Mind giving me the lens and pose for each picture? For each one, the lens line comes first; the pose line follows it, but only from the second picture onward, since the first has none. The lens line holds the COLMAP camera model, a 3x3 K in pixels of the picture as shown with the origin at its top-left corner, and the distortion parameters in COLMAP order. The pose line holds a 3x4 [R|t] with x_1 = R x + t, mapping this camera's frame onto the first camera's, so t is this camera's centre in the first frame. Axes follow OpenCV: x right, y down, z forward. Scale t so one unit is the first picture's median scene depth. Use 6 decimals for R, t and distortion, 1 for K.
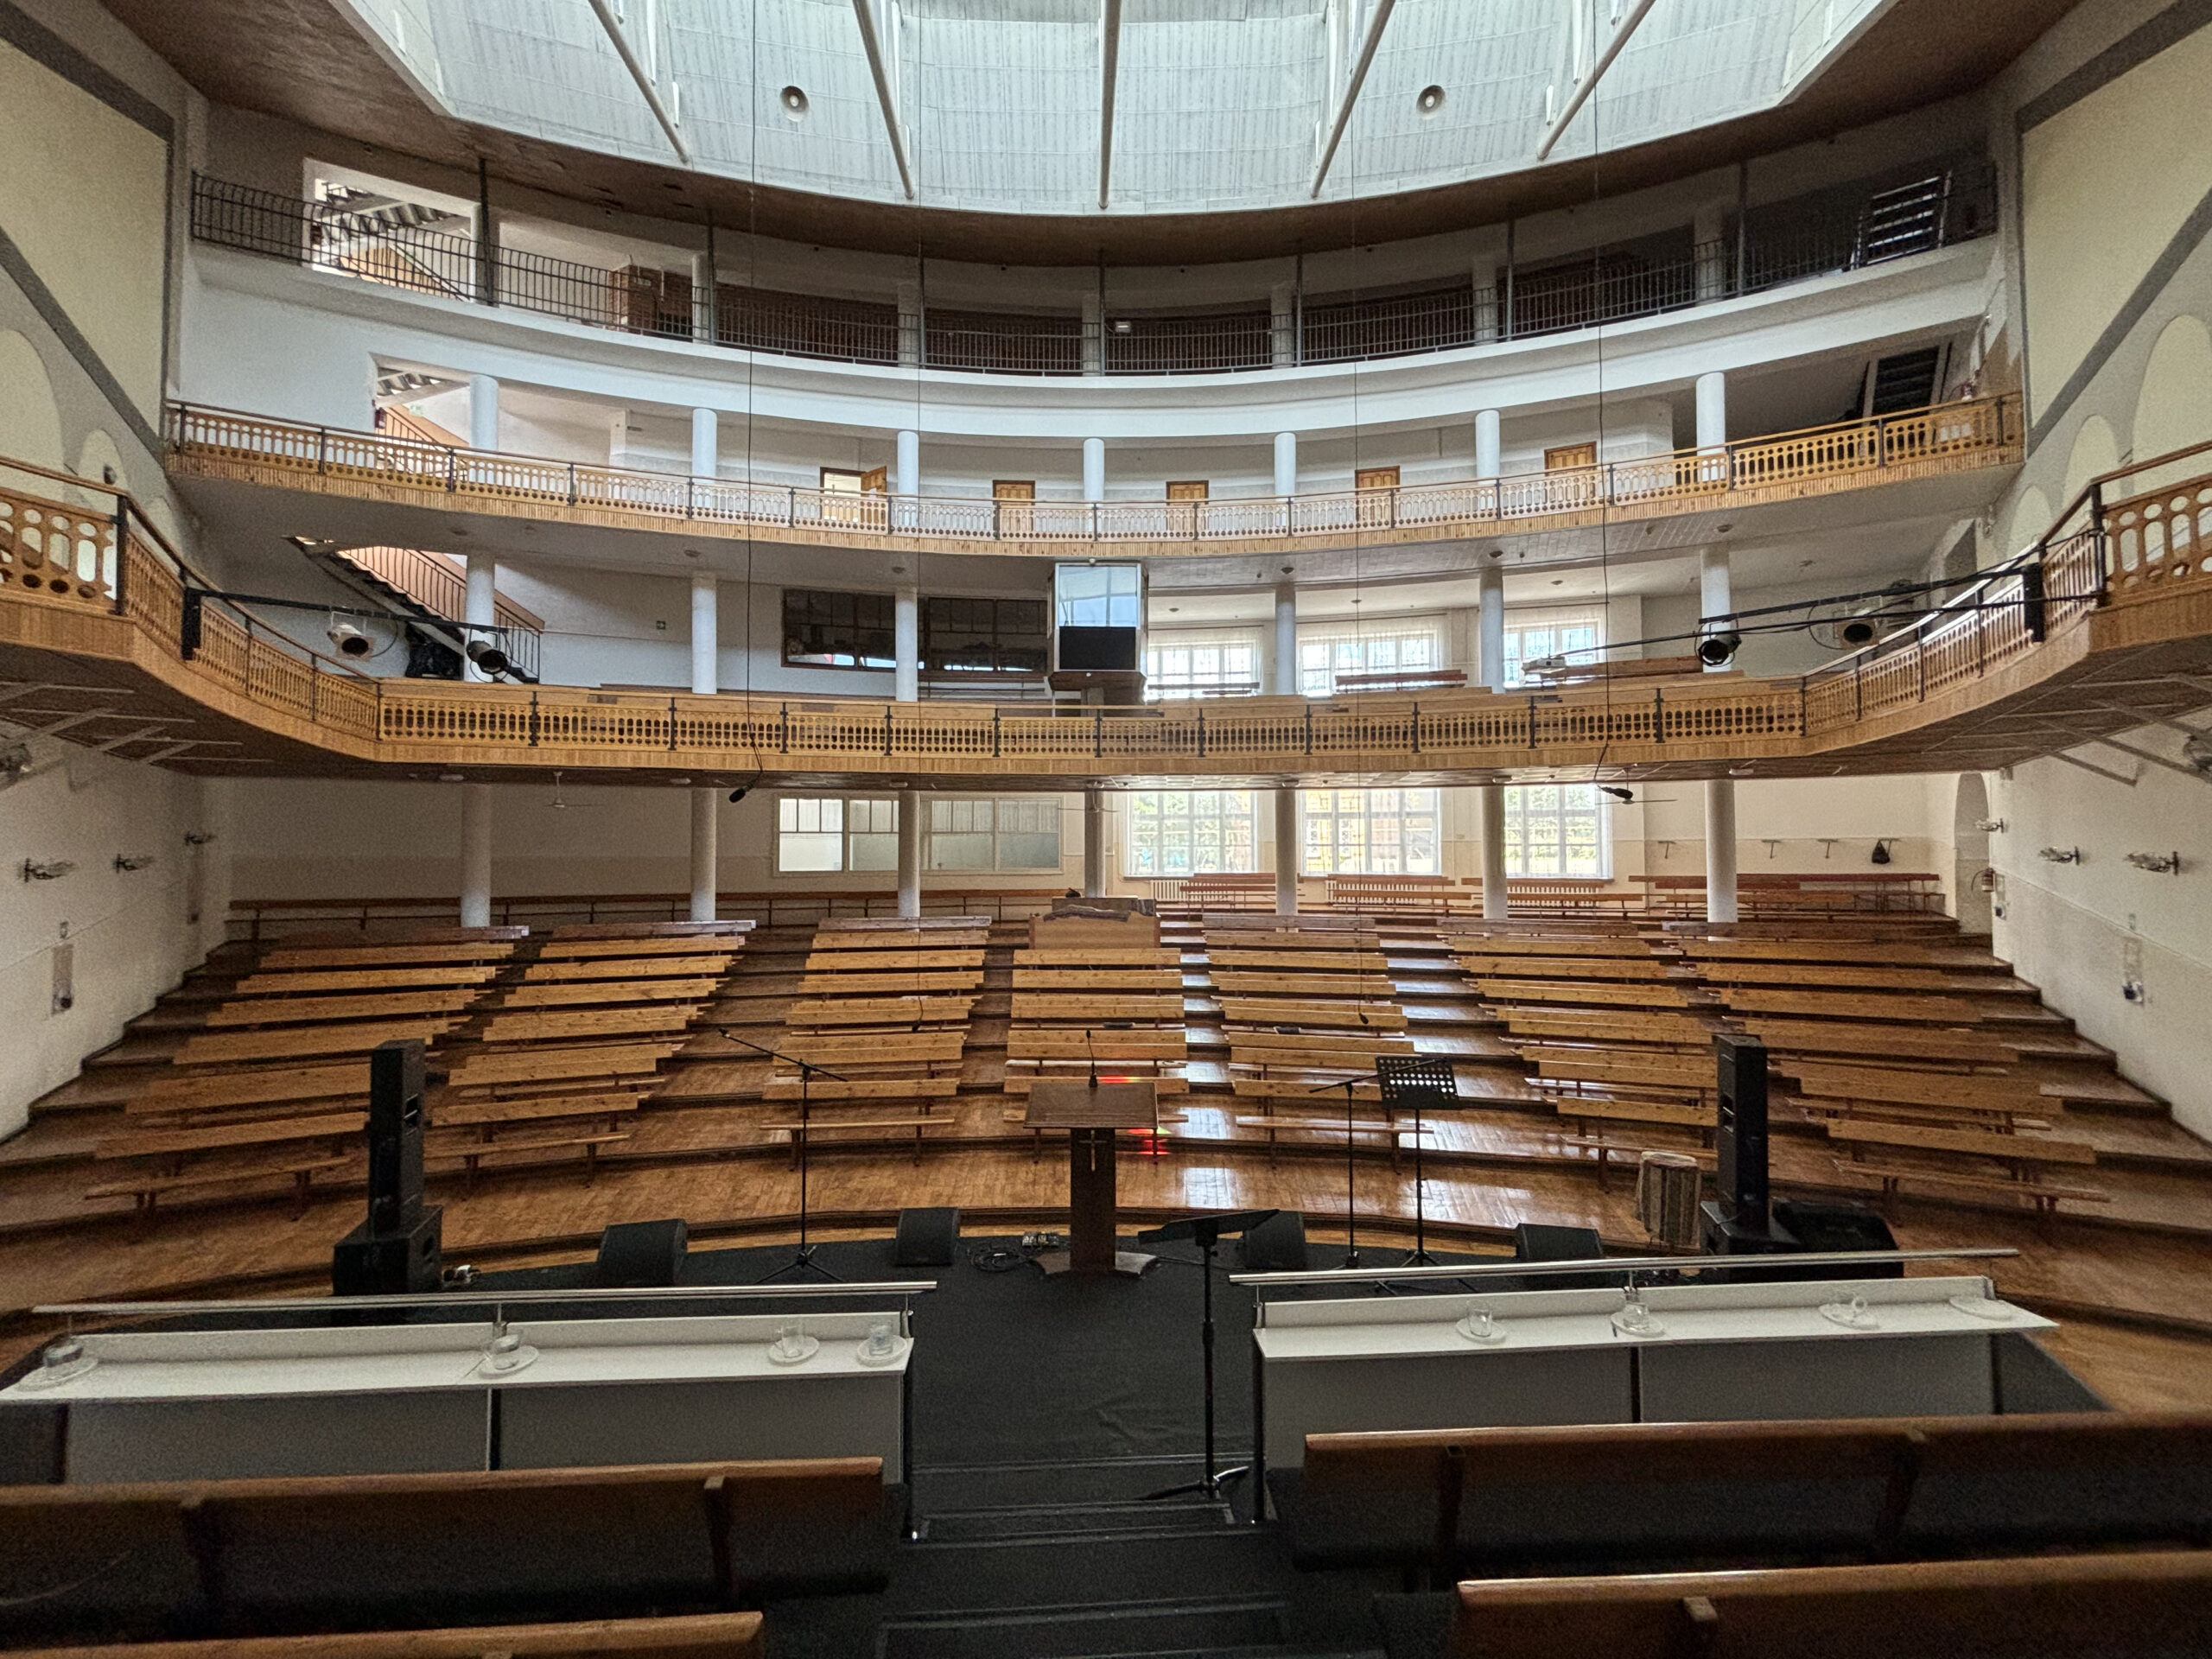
lens RADIAL K [[888.7, 0, 1101.4], [0, 888.7, 828.7], [0, 0, 1]] dist [-0.005541, 0.001660]
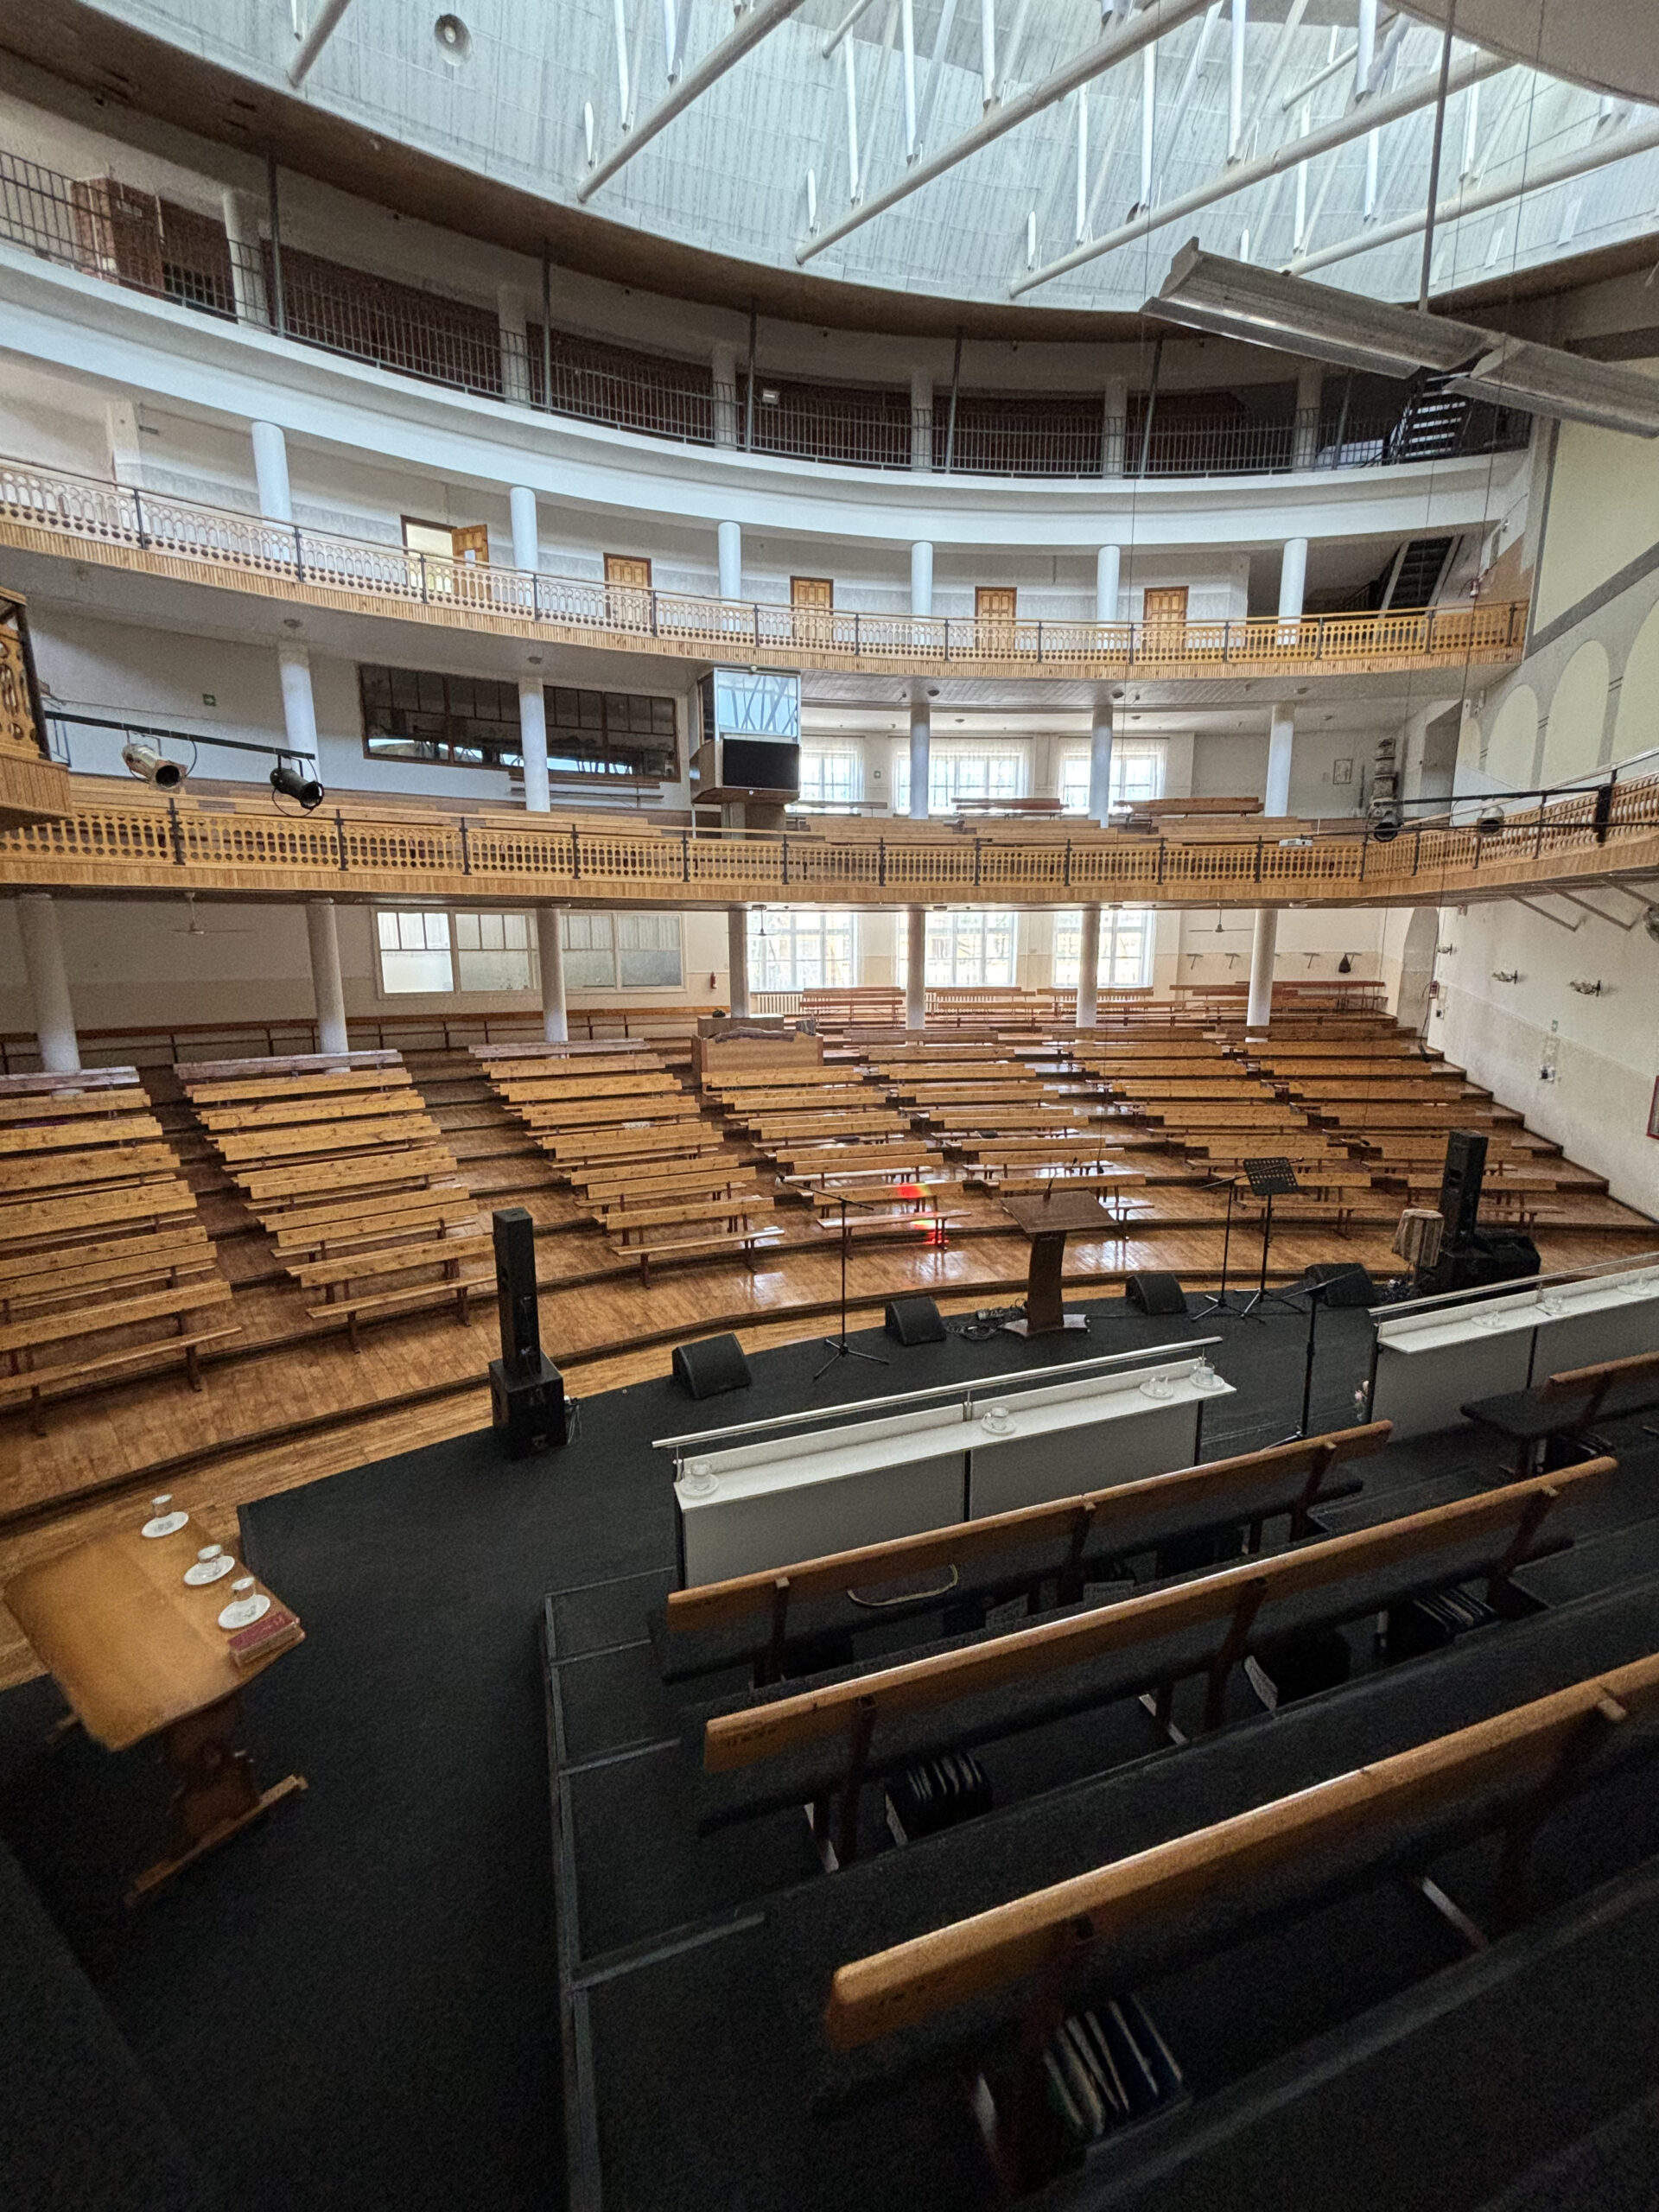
lens RADIAL K [[888.7, 0, 831.9], [0, 888.7, 1109.3], [0, 0, 1]] dist [-0.005541, 0.001660]
pose [[0.957559, -0.054733, 0.282994, -0.223250], [-0.004761, 0.978668, 0.205392, -0.031191], [-0.288199, -0.198022, 0.936872, -0.025326]]
